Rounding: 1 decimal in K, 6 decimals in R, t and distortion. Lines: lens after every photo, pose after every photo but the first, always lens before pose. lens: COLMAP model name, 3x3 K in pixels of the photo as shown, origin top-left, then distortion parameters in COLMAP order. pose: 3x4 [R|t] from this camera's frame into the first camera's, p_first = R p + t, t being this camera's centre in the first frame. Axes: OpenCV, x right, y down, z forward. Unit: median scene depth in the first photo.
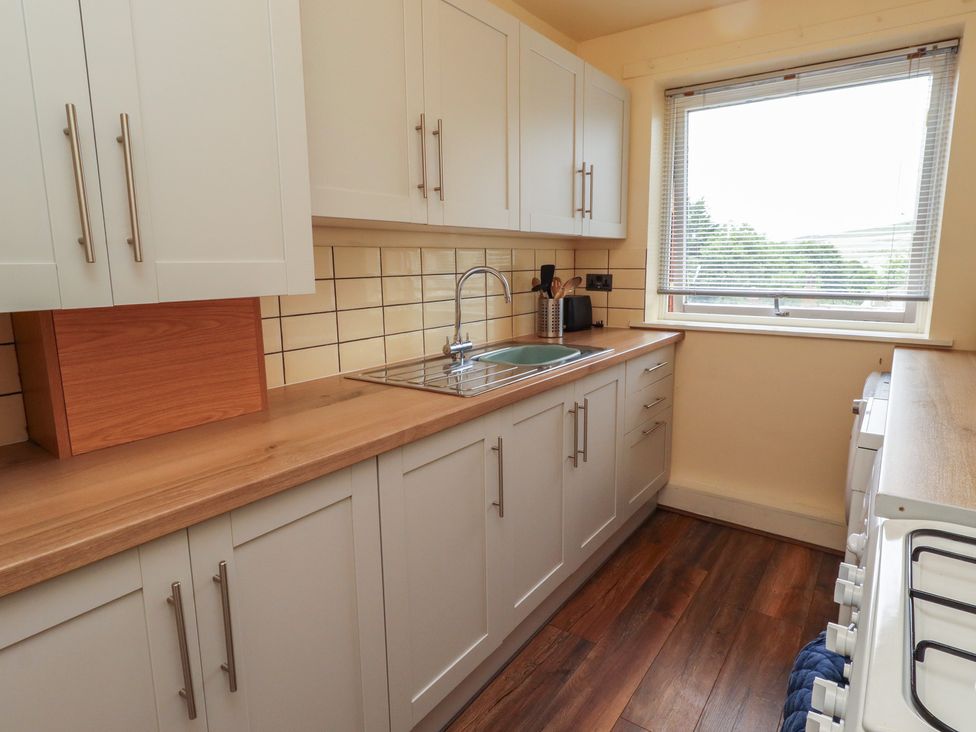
lens RADIAL K [[577.2, 0, 489.6], [0, 577.2, 364.5], [0, 0, 1]] dist [0.016580, -0.002230]
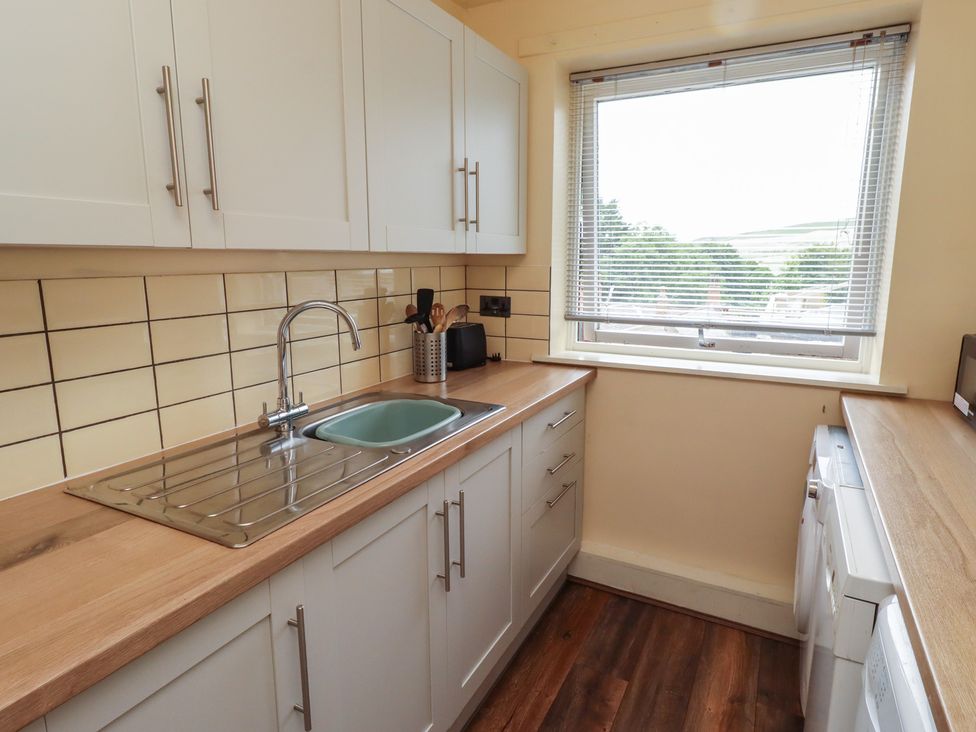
lens RADIAL K [[577.2, 0, 485.9], [0, 577.2, 361.4], [0, 0, 1]] dist [0.016580, -0.002230]
pose [[0.991613, -0.012821, 0.128606, 0.085820], [0.012547, 0.999917, 0.002942, -0.081509], [-0.128634, -0.001304, 0.991691, 0.234754]]
